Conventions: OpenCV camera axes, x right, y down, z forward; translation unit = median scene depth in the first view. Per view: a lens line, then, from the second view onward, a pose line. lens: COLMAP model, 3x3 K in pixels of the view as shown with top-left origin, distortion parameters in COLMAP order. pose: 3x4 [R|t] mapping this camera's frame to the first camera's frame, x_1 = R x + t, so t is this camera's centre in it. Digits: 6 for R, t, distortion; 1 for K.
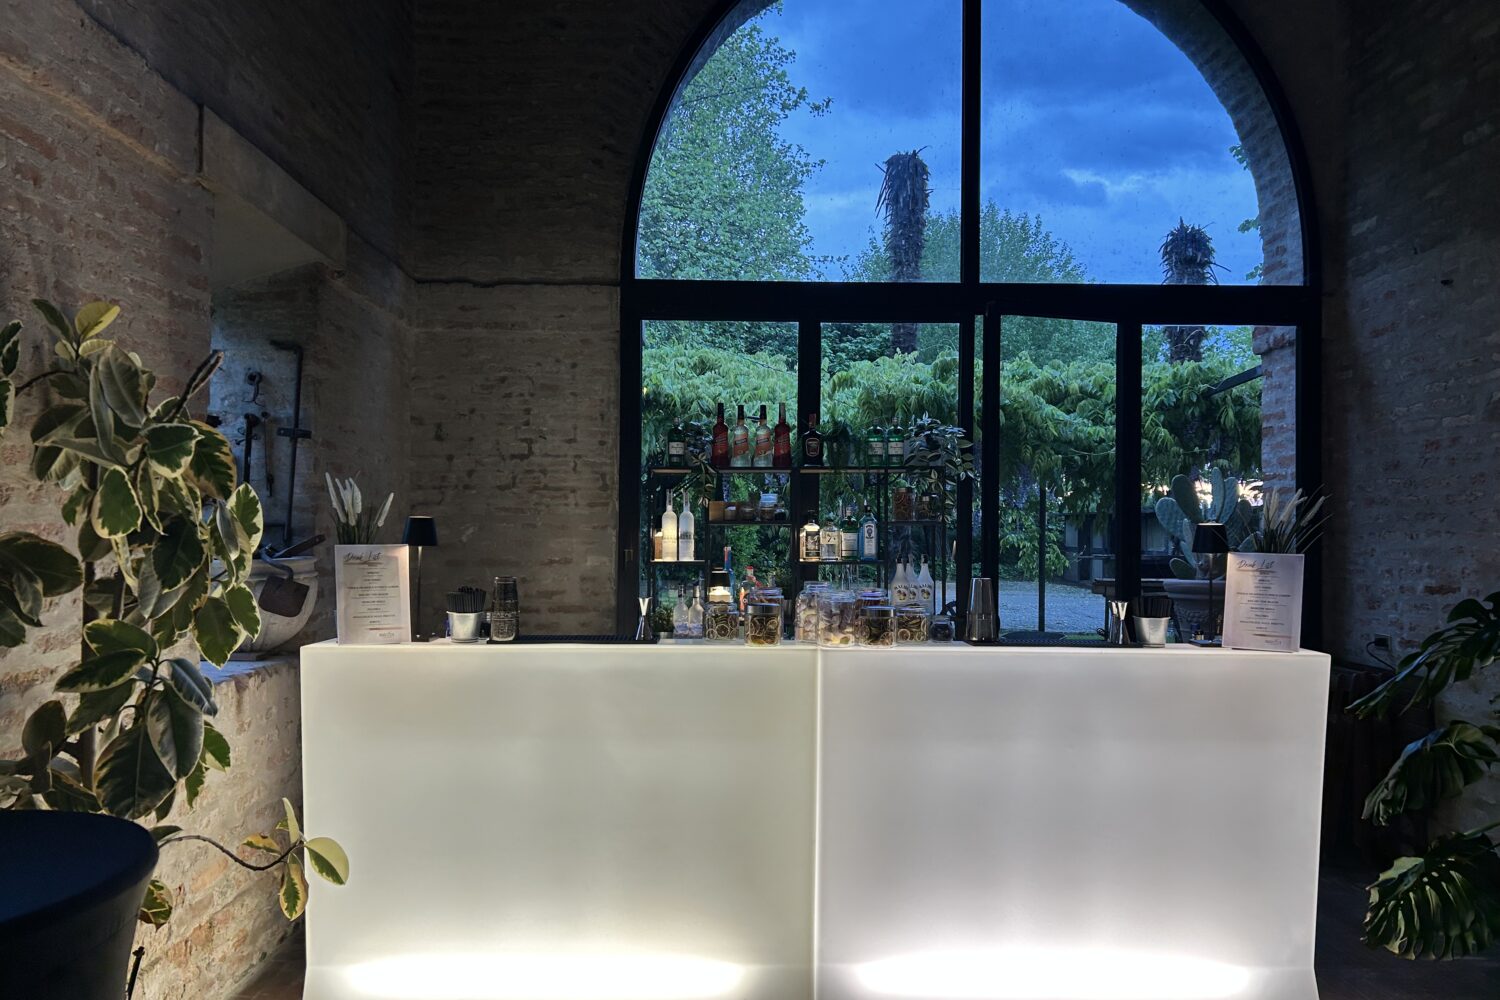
lens RADIAL K [[1129.4, 0, 747.8], [0, 1129.4, 505.6], [0, 0, 1]] dist [0.002323, 0.000153]
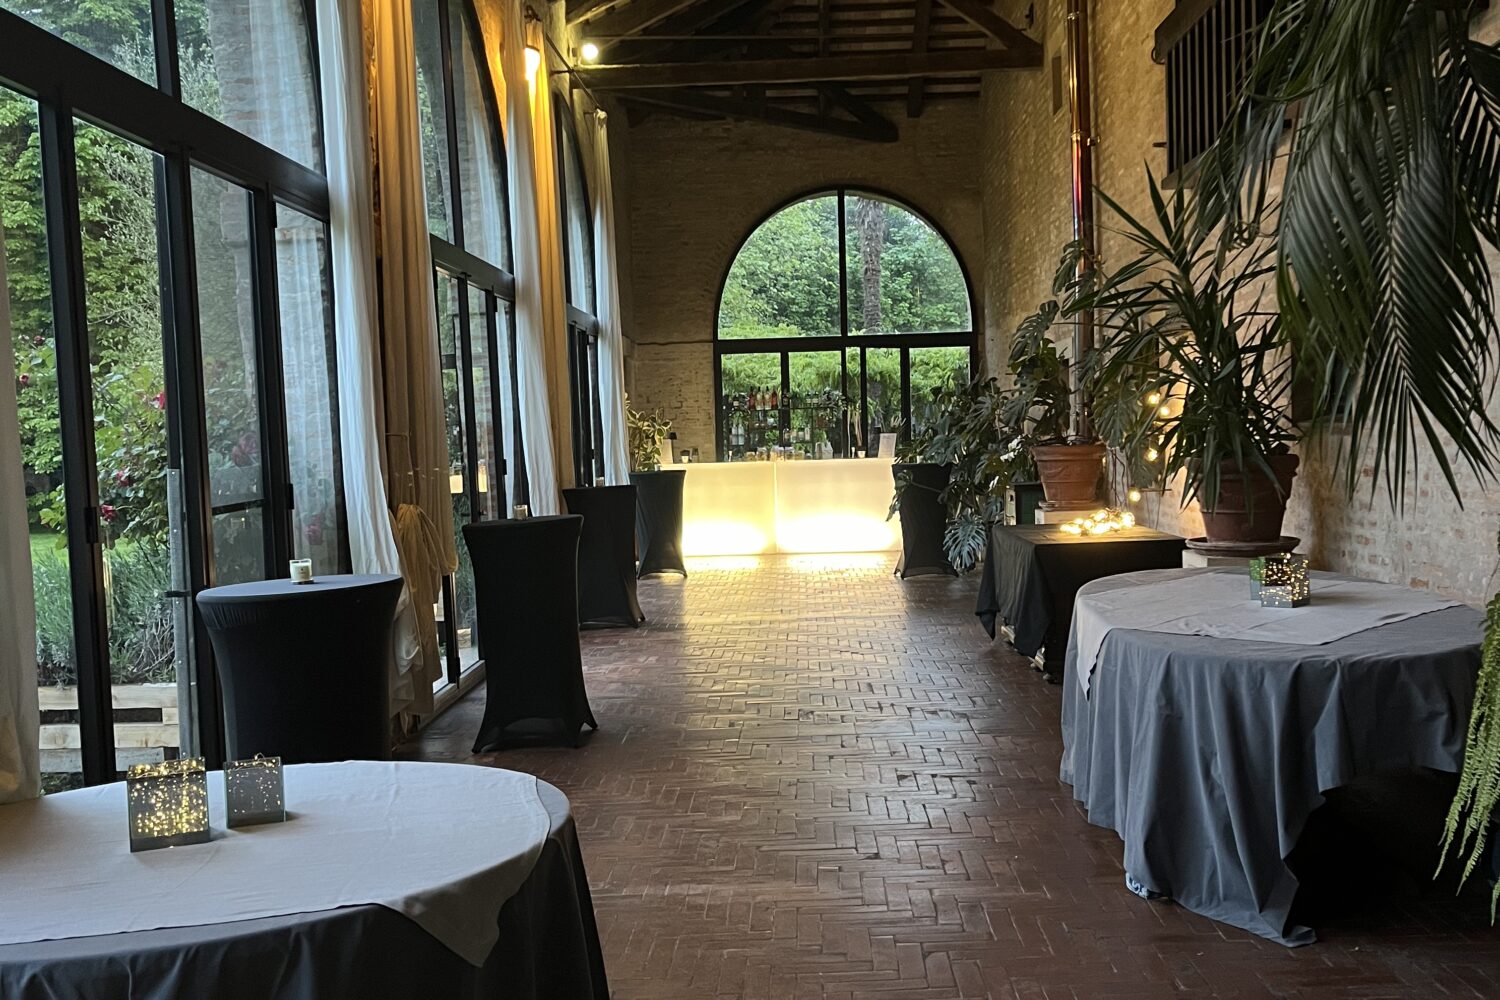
lens RADIAL K [[1132.9, 0, 748.7], [0, 1132.9, 496.0], [0, 0, 1]] dist [0.000324, 0.000021]
pose [[0.998286, -0.032239, -0.048840, 0.090398], [0.035956, 0.996365, 0.077233, -0.036684], [0.046172, -0.078856, 0.995816, -1.695983]]
